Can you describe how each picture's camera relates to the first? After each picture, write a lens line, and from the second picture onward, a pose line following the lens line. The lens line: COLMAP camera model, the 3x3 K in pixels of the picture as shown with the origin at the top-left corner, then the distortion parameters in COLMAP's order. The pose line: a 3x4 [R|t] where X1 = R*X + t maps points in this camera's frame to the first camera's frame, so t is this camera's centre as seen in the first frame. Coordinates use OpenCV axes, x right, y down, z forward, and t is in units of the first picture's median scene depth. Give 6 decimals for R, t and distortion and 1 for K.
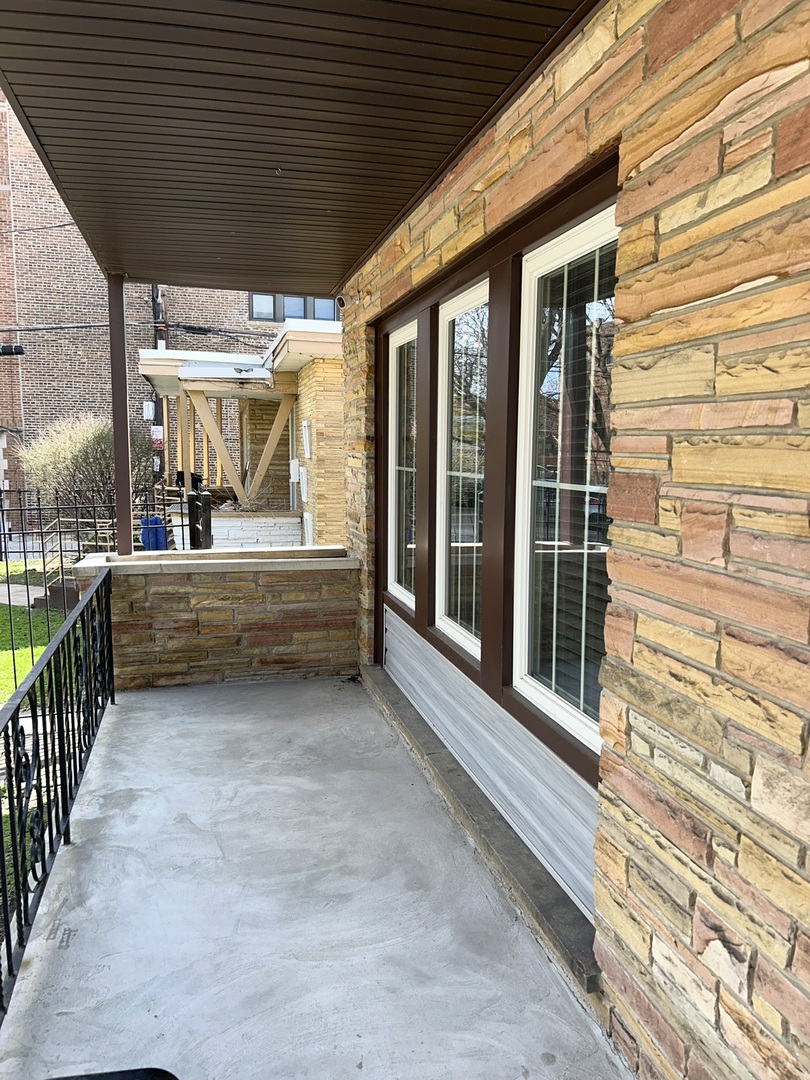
lens RADIAL K [[817.4, 0, 403.2], [0, 817.4, 545.3], [0, 0, 1]] dist [0.054877, -0.051853]
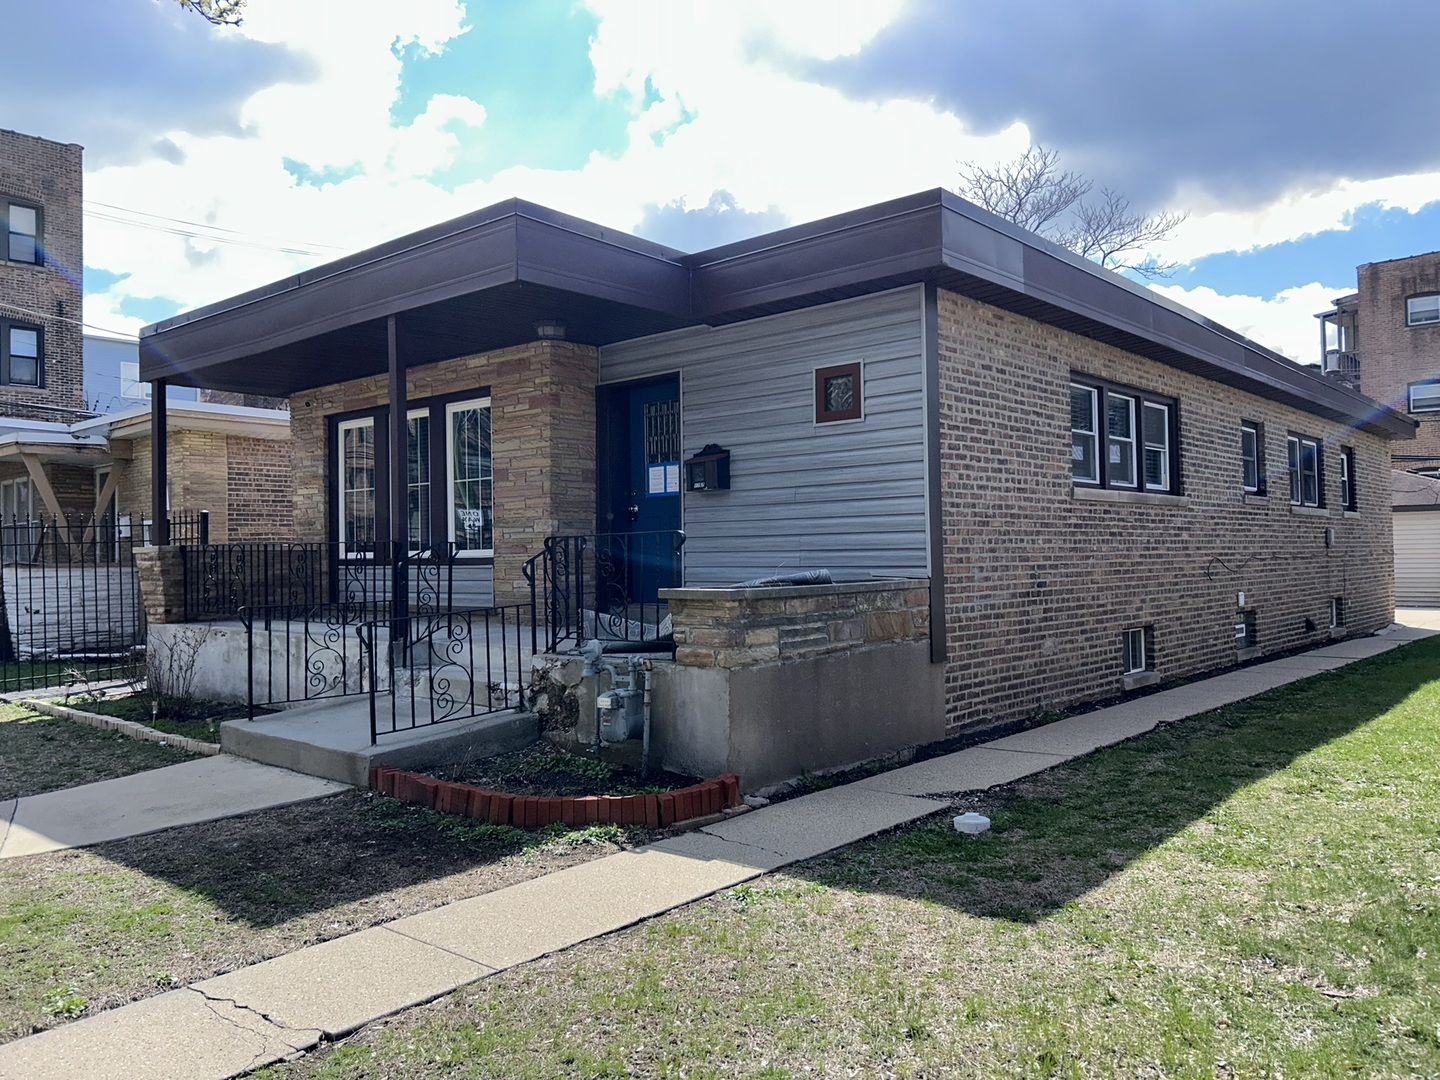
lens RADIAL K [[1089.8, 0, 720.0], [0, 1089.8, 539.0], [0, 0, 1]] dist [0.054877, -0.051853]
pose [[0.818770, -0.016085, 0.573897, -2.031389], [0.093120, 0.990092, -0.105103, 0.971601], [-0.566520, 0.139496, 0.812155, -4.136352]]
